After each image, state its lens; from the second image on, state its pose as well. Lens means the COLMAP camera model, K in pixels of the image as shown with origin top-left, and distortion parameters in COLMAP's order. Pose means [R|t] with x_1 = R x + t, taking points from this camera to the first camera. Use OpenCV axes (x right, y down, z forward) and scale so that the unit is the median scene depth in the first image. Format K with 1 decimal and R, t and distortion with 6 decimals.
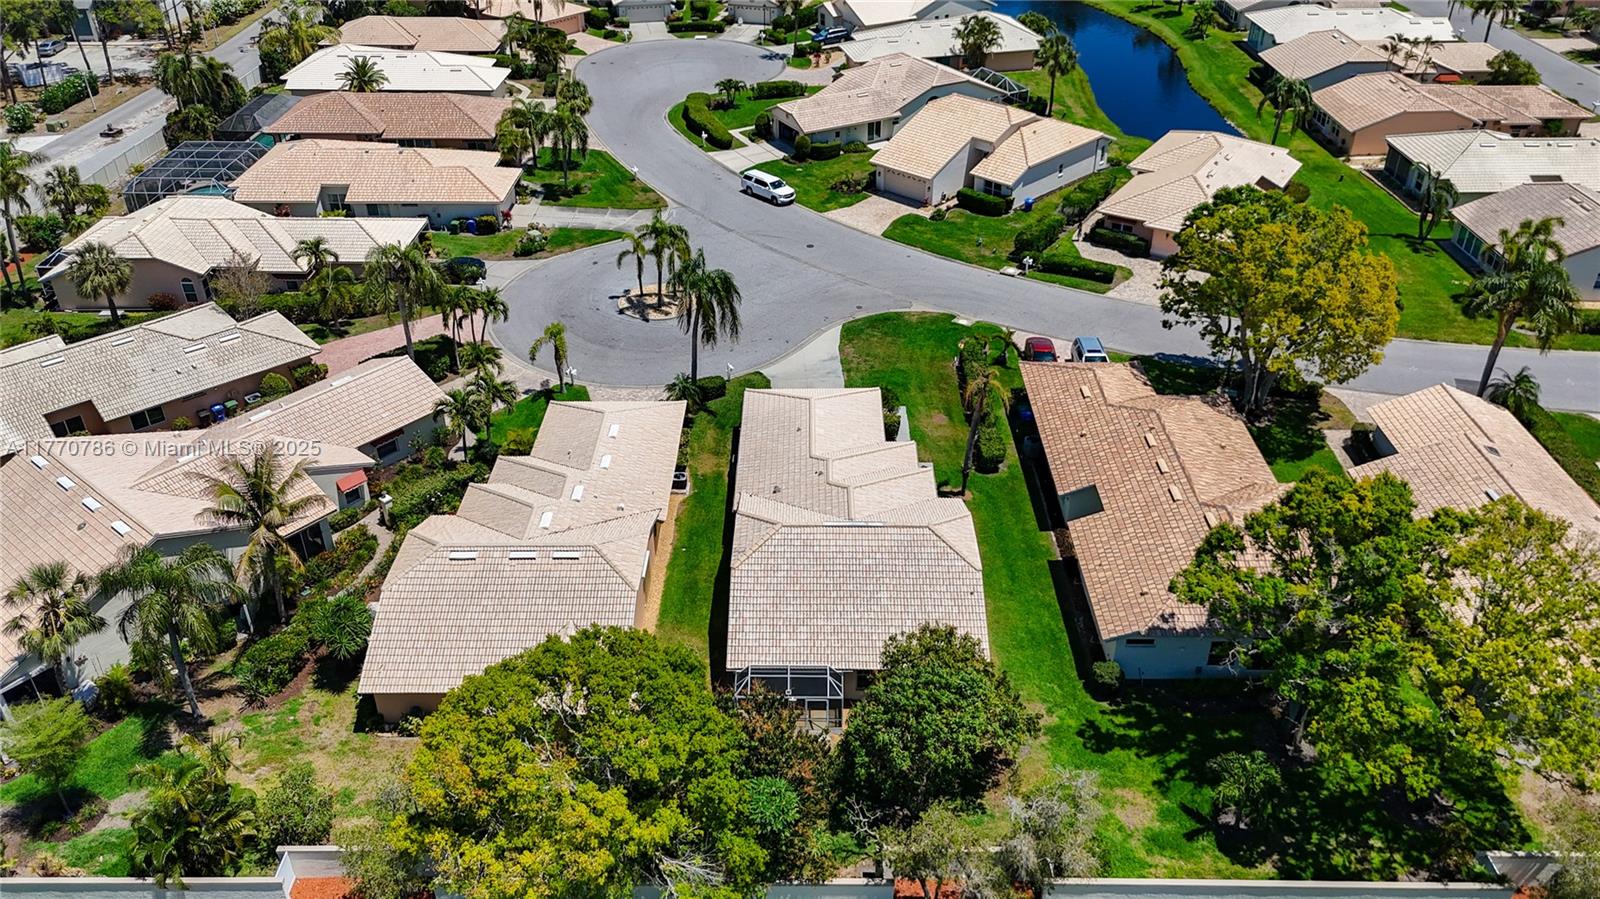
lens RADIAL K [[1204.4, 0, 798.5], [0, 1204.4, 406.3], [0, 0, 1]] dist [0.059890, -0.050633]
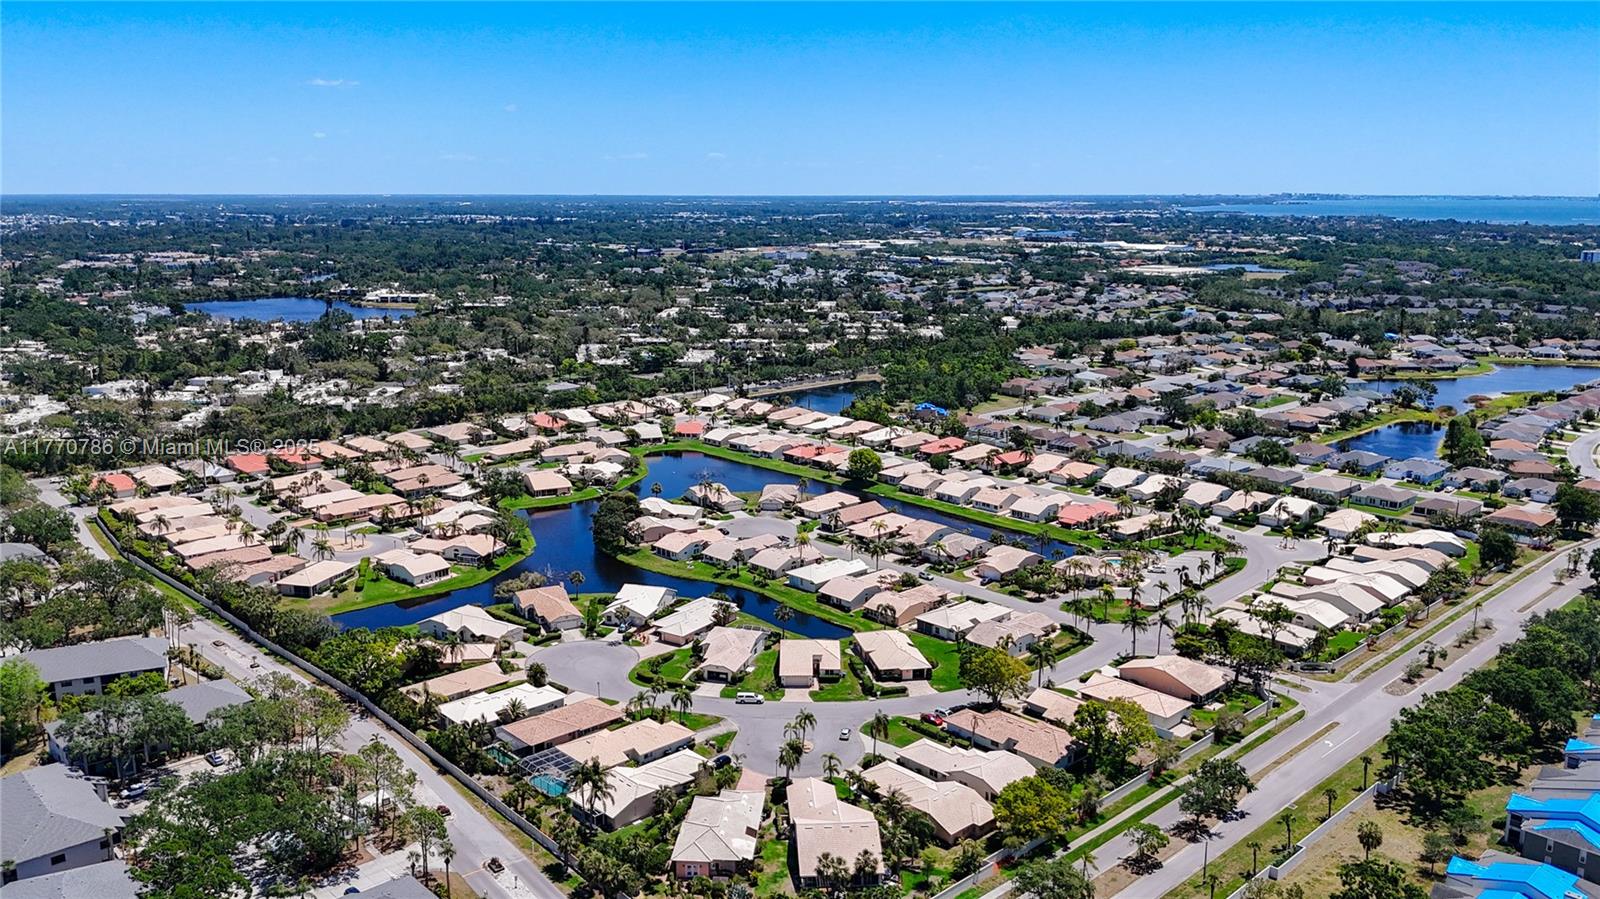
lens RADIAL K [[1221.5, 0, 826.2], [0, 1221.5, 453.3], [0, 0, 1]] dist [0.069285, -0.108807]
pose [[0.704364, -0.129615, 0.697905, -2.219210], [0.353285, 0.916780, -0.186291, -0.192475], [-0.615679, 0.377776, 0.691537, -1.260454]]
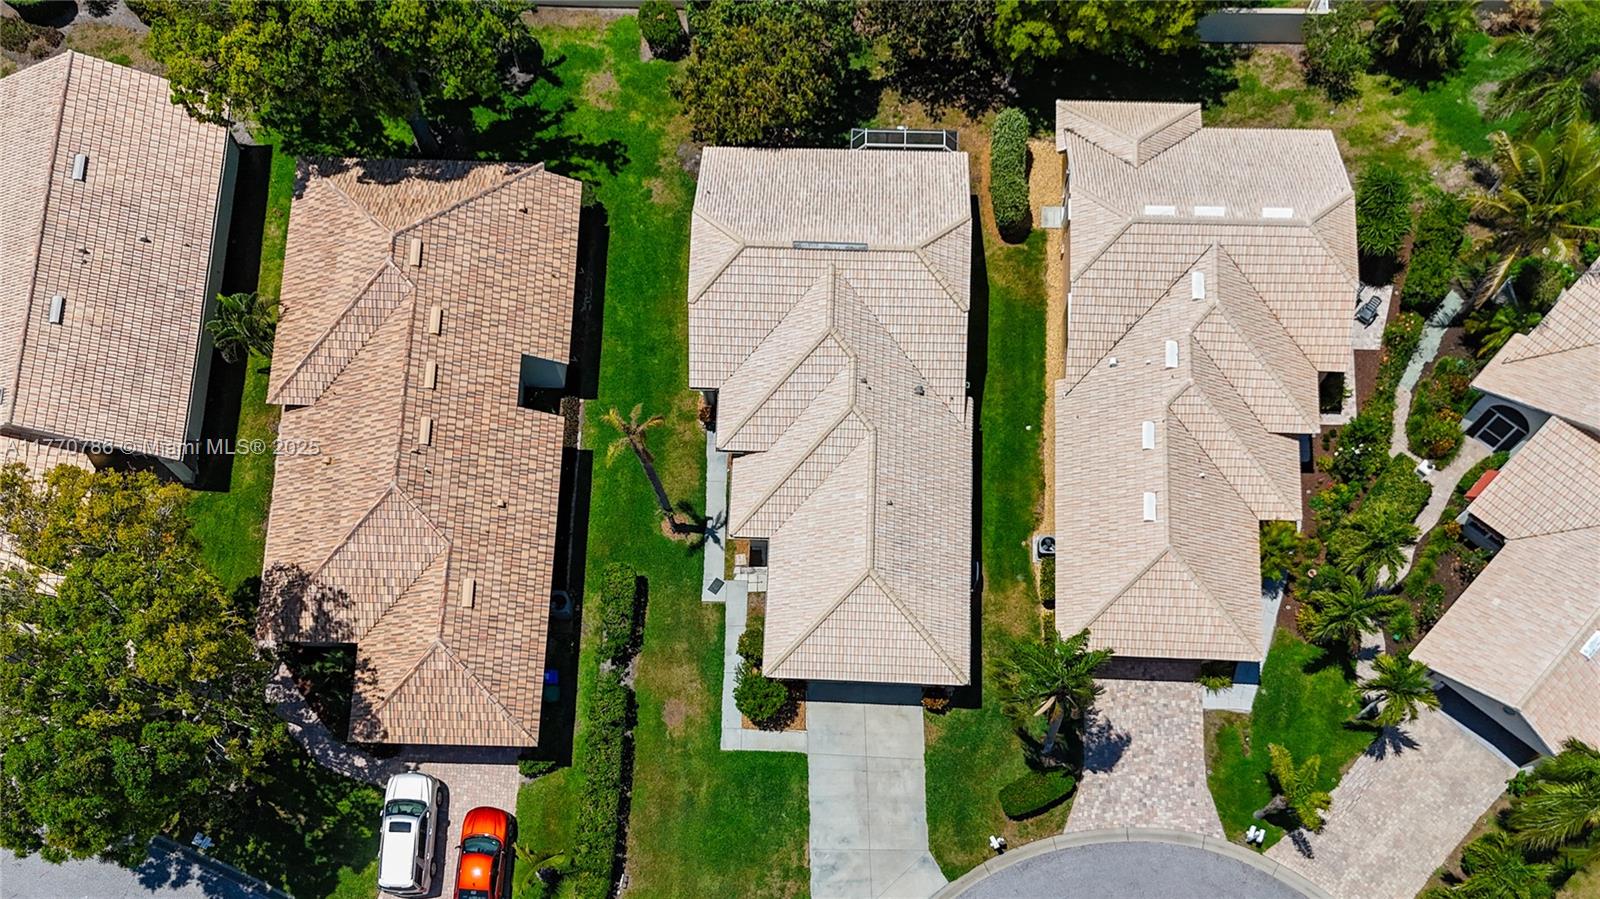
lens RADIAL K [[1269.1, 0, 798.2], [0, 1269.1, 900.0], [0, 0, 1]] dist [0.036122, 0.001241]
pose [[-0.999454, -0.021856, 0.024795, 0.030578], [0.030614, -0.329262, 0.943742, -0.739295], [-0.012462, 0.943986, 0.329751, 0.920089]]
